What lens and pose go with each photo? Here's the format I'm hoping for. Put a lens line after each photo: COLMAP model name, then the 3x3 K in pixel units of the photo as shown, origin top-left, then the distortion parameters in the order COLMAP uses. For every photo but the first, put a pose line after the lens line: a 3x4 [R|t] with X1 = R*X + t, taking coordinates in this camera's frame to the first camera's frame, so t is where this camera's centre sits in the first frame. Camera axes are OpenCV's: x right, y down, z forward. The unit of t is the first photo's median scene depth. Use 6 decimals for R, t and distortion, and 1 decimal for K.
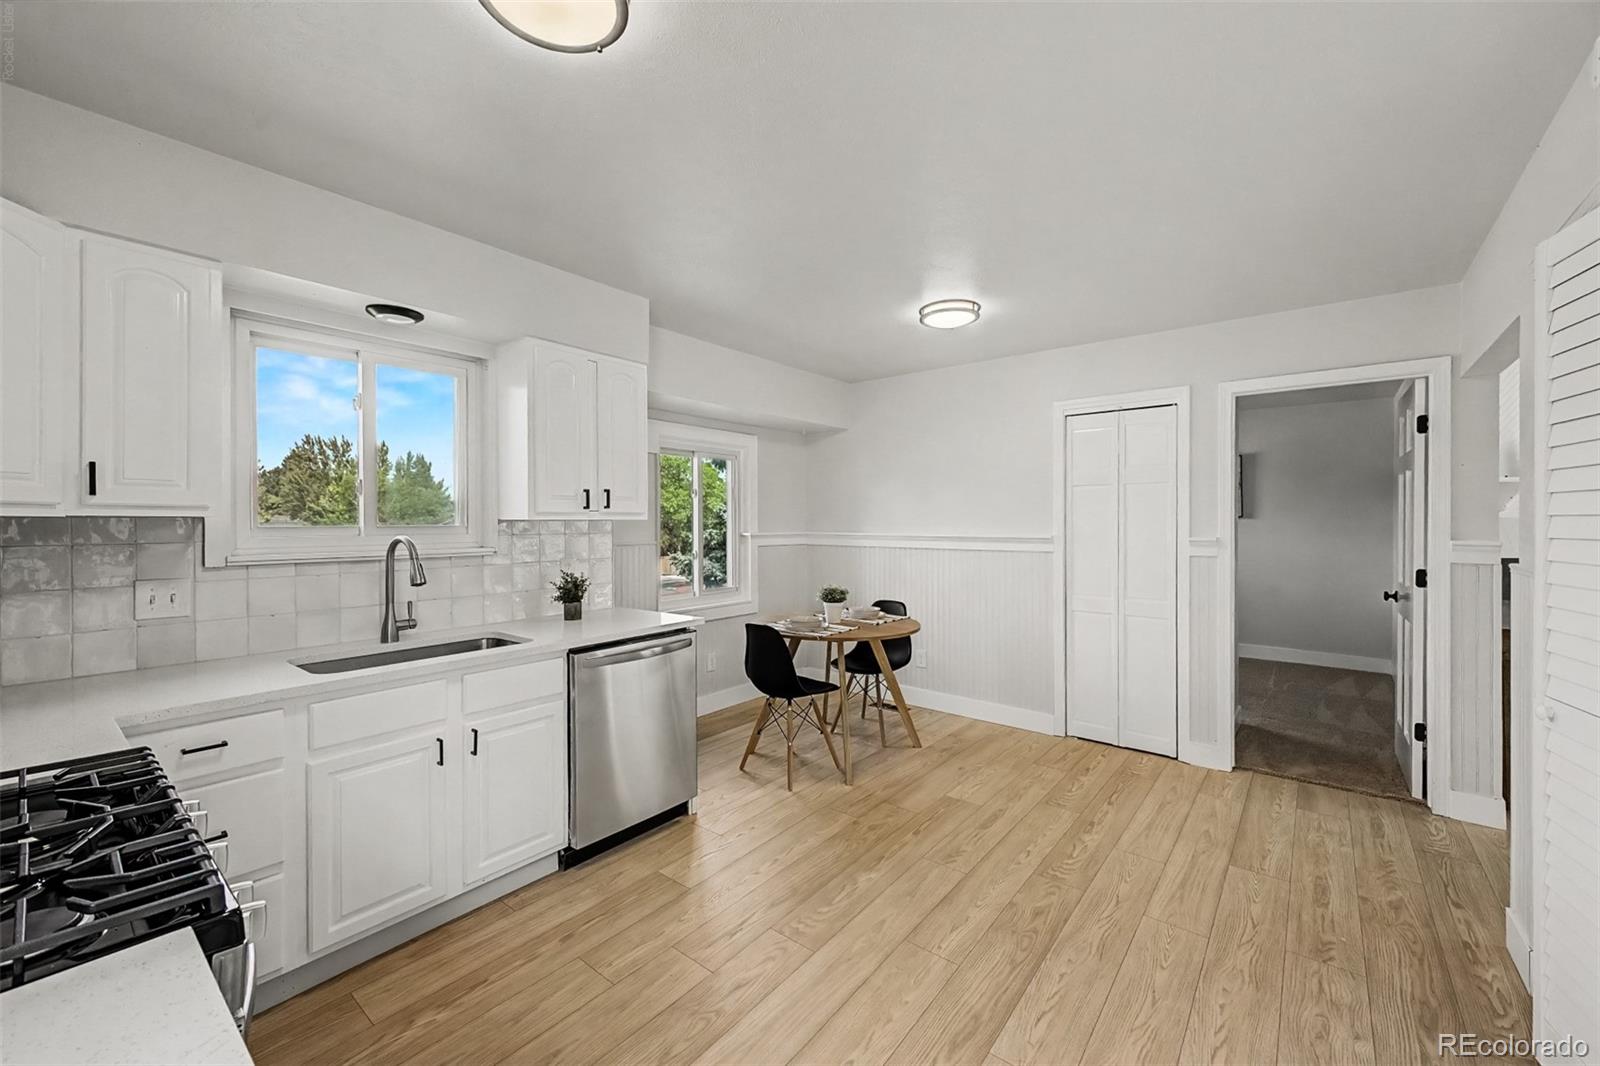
lens RADIAL K [[632.5, 0, 803.6], [0, 632.5, 526.1], [0, 0, 1]] dist [0.015836, -0.000850]
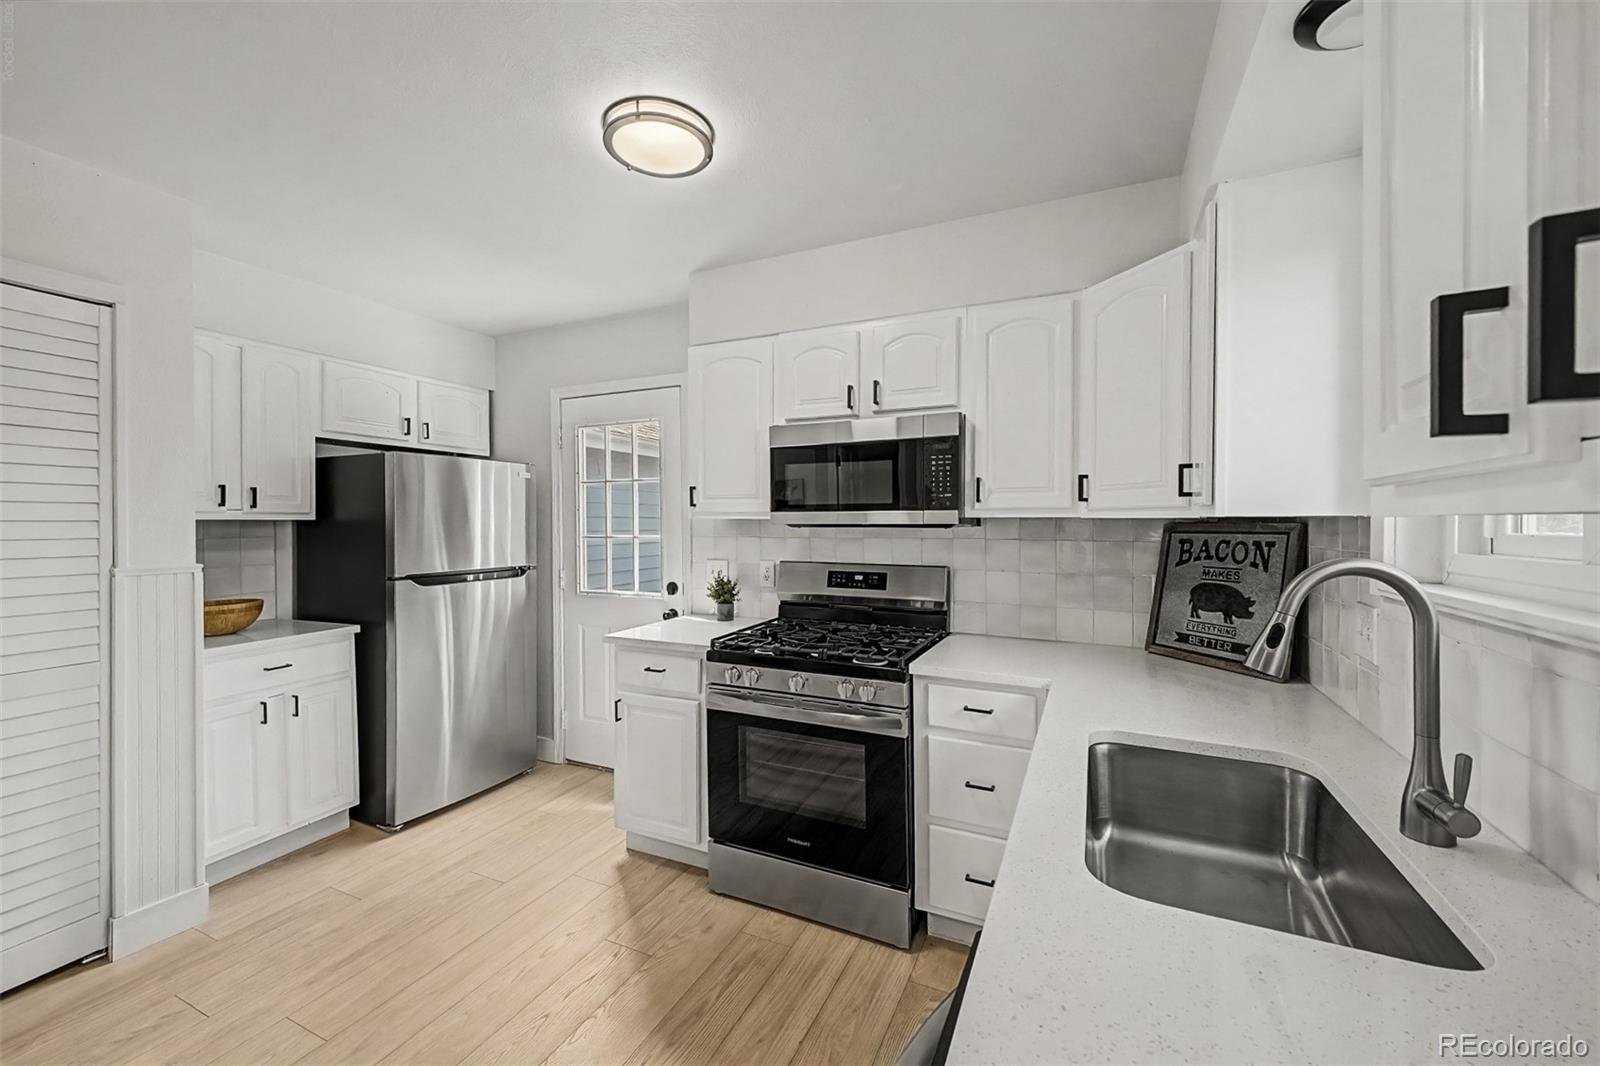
lens RADIAL K [[632.5, 0, 803.6], [0, 632.5, 526.1], [0, 0, 1]] dist [0.015836, -0.000850]
pose [[-0.971036, 0.005304, -0.238874, -0.164661], [0.002135, 0.999906, 0.013526, -0.009879], [0.238924, 0.012624, -0.970956, 1.070652]]
